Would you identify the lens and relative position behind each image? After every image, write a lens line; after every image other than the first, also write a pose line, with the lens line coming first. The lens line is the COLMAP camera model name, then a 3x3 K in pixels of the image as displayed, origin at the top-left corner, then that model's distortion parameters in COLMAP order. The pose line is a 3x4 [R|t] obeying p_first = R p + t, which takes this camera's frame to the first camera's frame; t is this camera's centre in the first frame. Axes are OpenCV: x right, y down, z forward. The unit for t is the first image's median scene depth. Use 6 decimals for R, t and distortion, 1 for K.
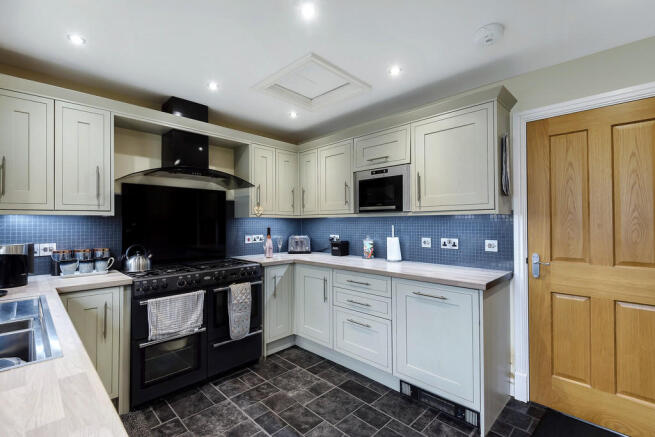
lens RADIAL K [[296.9, 0, 321.3], [0, 296.9, 218.8], [0, 0, 1]] dist [0.002503, -0.000010]
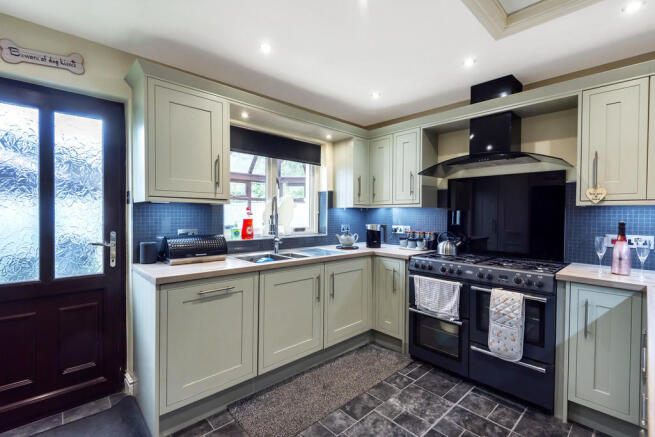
lens RADIAL K [[296.9, 0, 321.3], [0, 296.9, 218.8], [0, 0, 1]] dist [0.002503, -0.000010]
pose [[-0.042329, 0.026609, -0.998749, 0.570814], [0.004088, 0.999642, 0.026459, 0.005417], [0.999095, -0.002963, -0.042423, 0.585059]]
